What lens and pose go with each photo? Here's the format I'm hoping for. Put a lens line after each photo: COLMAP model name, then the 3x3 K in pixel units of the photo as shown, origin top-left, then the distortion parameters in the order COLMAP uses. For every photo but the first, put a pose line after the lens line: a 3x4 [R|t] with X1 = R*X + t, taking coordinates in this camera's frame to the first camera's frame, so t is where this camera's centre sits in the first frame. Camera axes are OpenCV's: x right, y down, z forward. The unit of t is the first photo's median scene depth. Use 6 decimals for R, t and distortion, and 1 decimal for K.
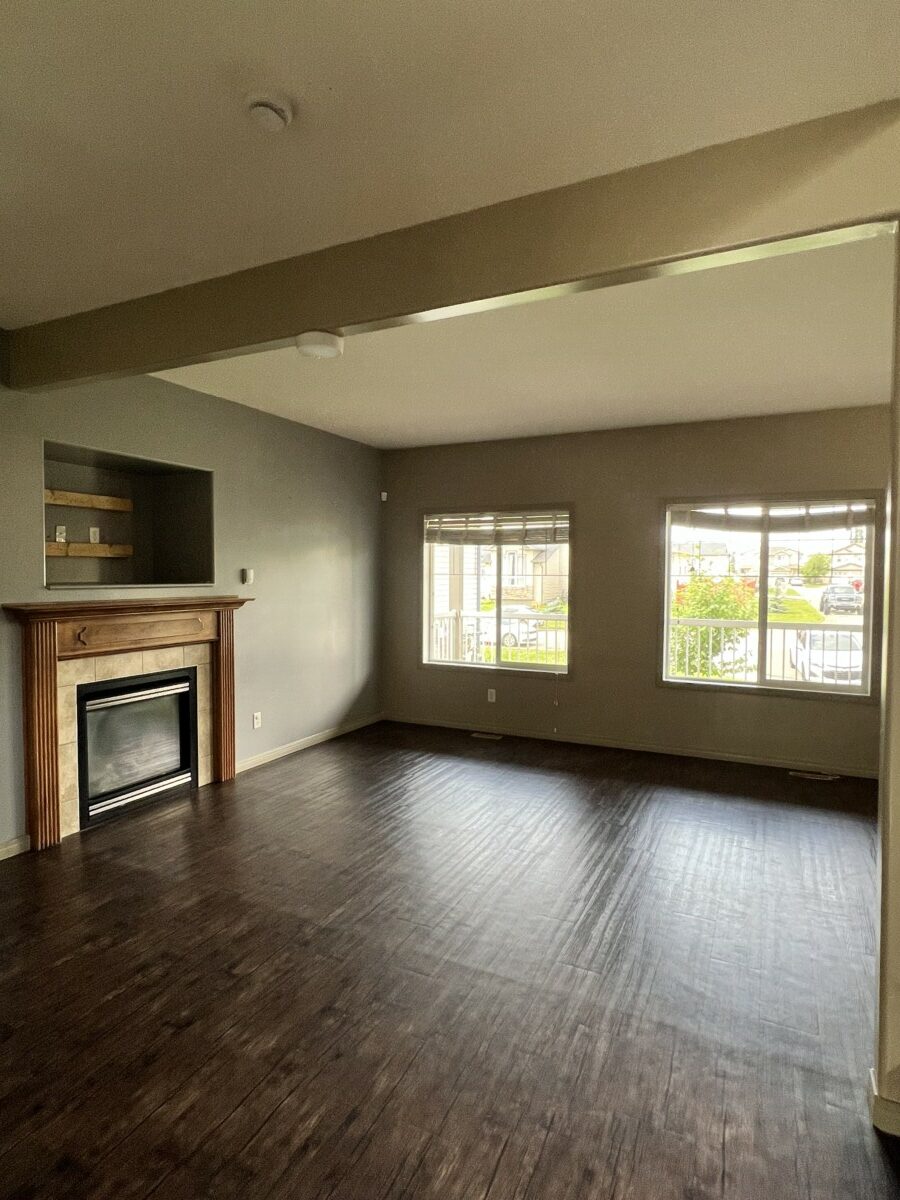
lens RADIAL K [[659.3, 0, 444.8], [0, 659.3, 604.1], [0, 0, 1]] dist [-0.001061, -0.001787]
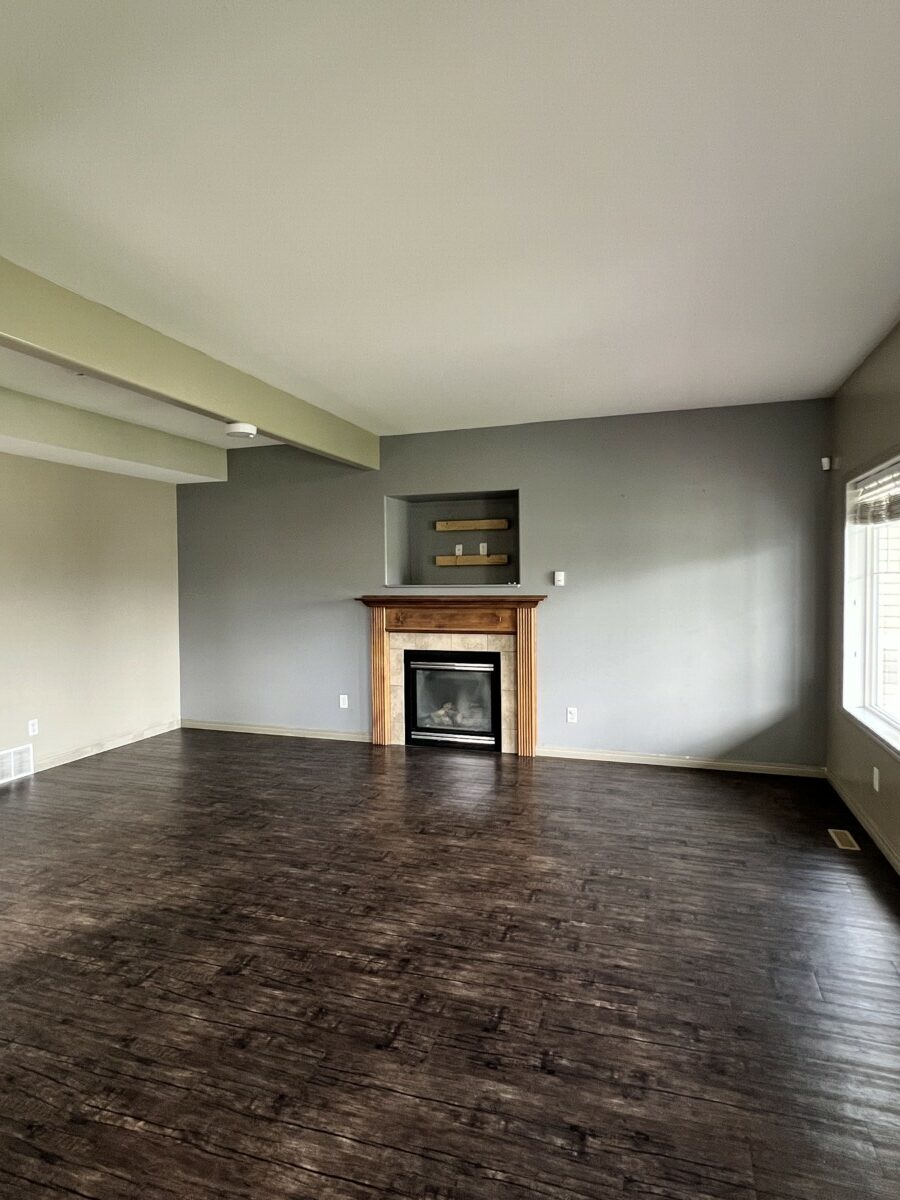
lens RADIAL K [[659.3, 0, 445.2], [0, 659.3, 594.5], [0, 0, 1]] dist [-0.001061, -0.001787]
pose [[0.132445, 0.019203, -0.991004, 0.826878], [-0.037135, 0.999207, 0.014399, -0.026392], [0.990494, 0.034894, 0.133053, 0.746814]]
